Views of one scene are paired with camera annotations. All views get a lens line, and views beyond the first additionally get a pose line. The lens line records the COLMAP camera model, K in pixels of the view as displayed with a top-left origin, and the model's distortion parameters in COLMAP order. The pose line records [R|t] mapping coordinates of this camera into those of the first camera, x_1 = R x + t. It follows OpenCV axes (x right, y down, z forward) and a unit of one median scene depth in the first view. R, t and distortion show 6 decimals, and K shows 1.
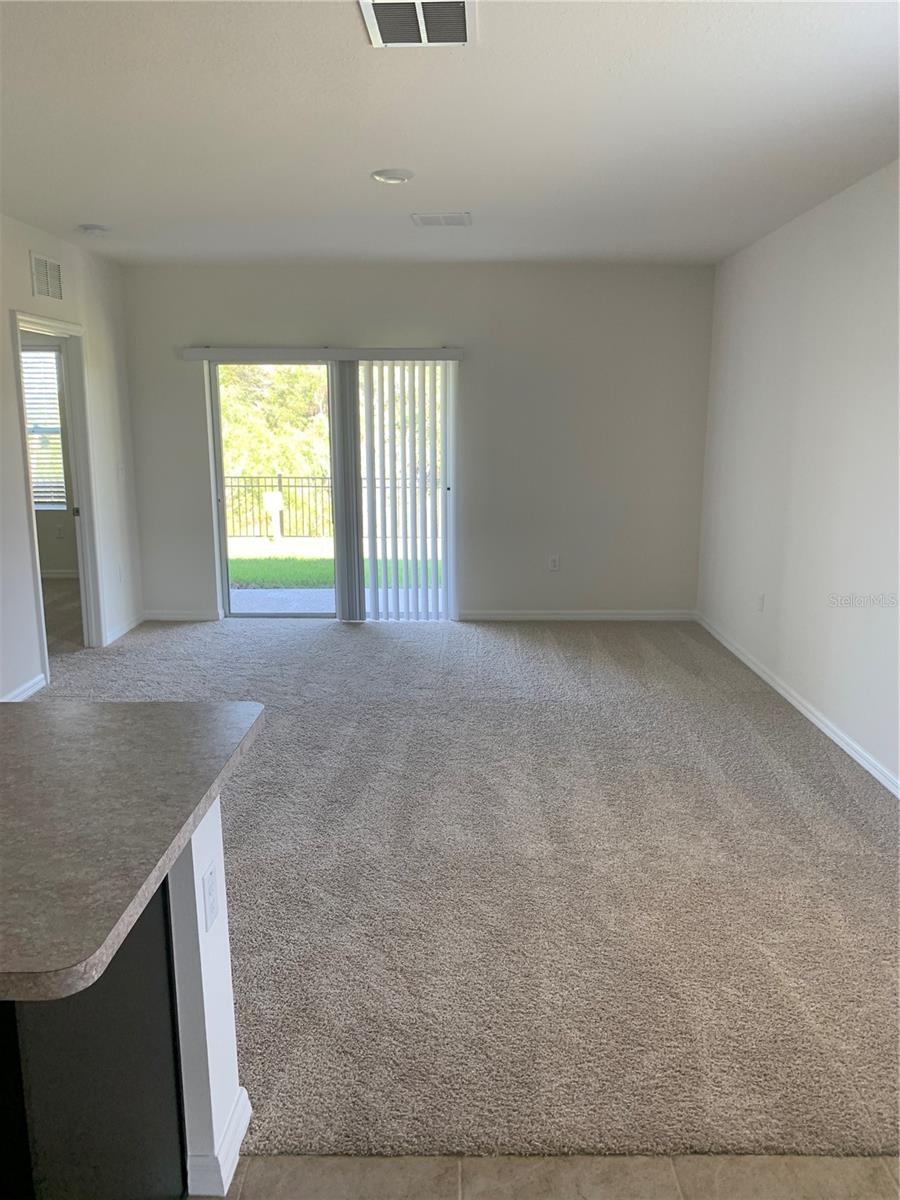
lens RADIAL K [[919.1, 0, 451.5], [0, 919.1, 595.0], [0, 0, 1]] dist [0.022346, -0.025841]
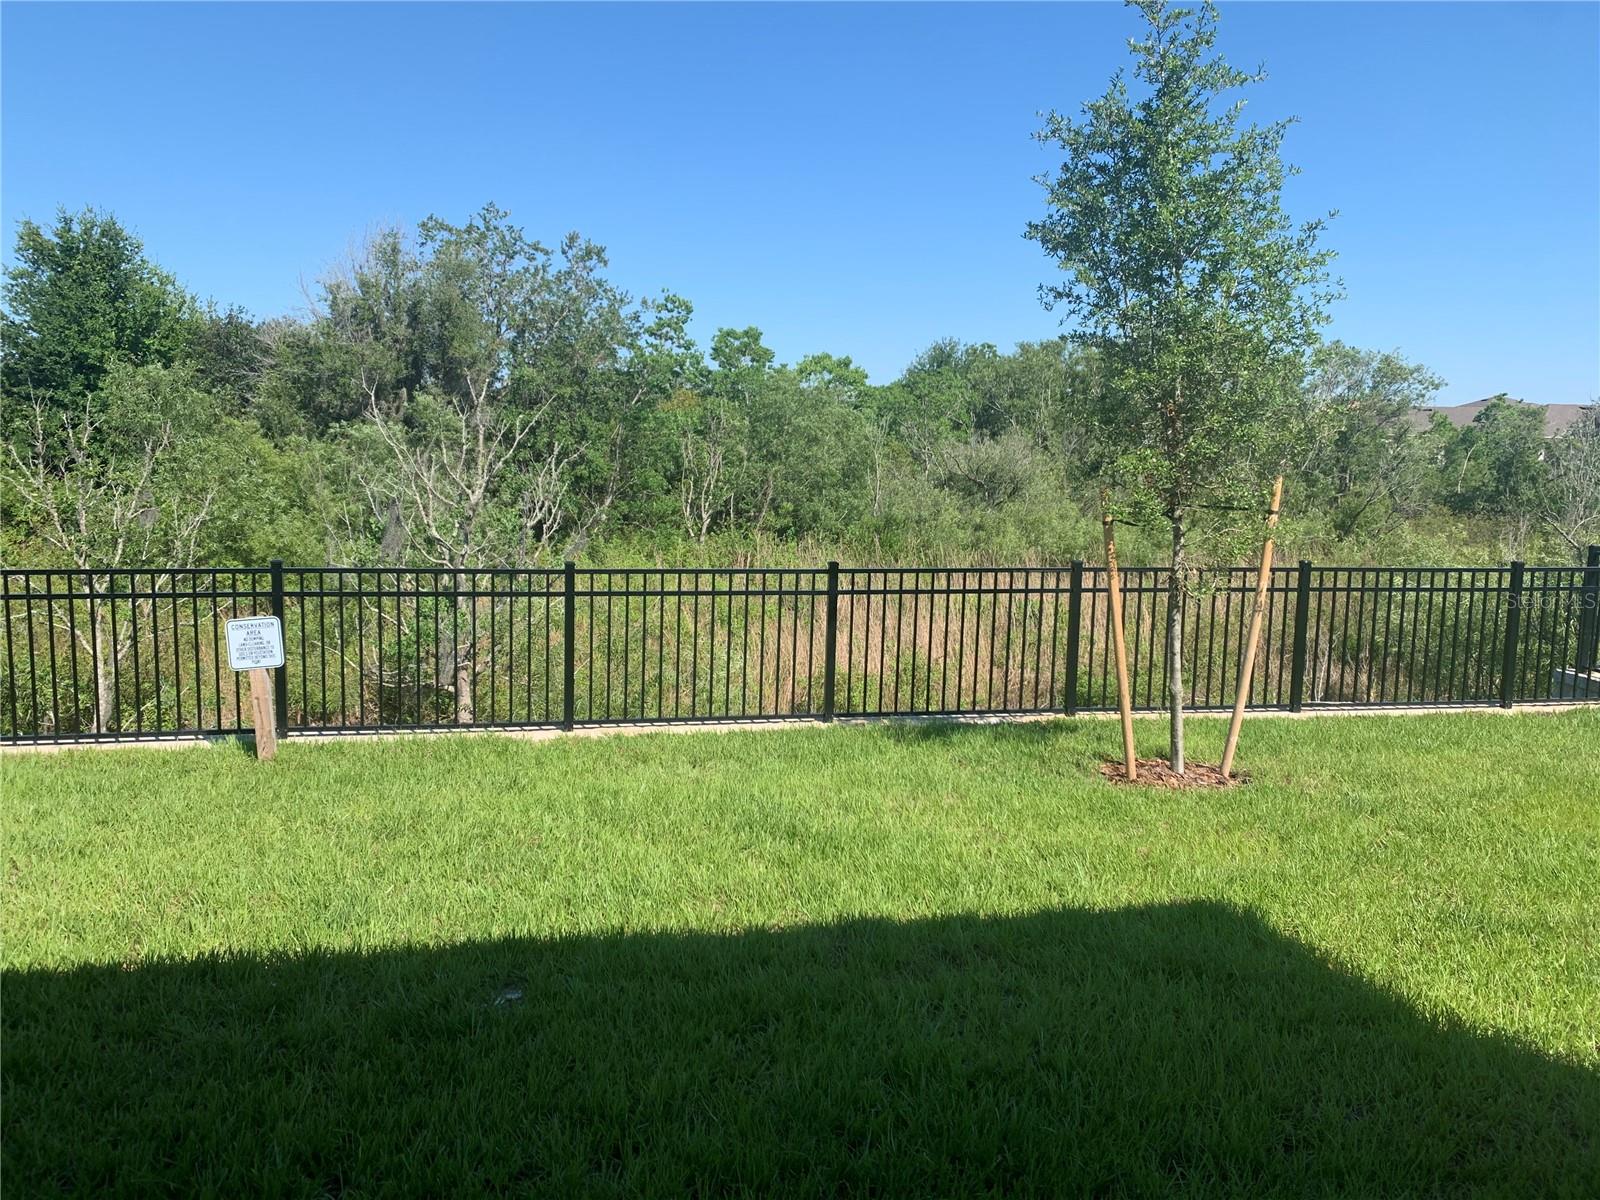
lens RADIAL K [[1225.4, 0, 798.9], [0, 1225.4, 594.8], [0, 0, 1]] dist [0.022346, -0.025841]
pose [[0.977771, 0.005153, 0.209613, -0.044994], [0.007696, 0.998142, -0.060435, -0.044049], [-0.209535, 0.060705, 0.975915, 0.249347]]
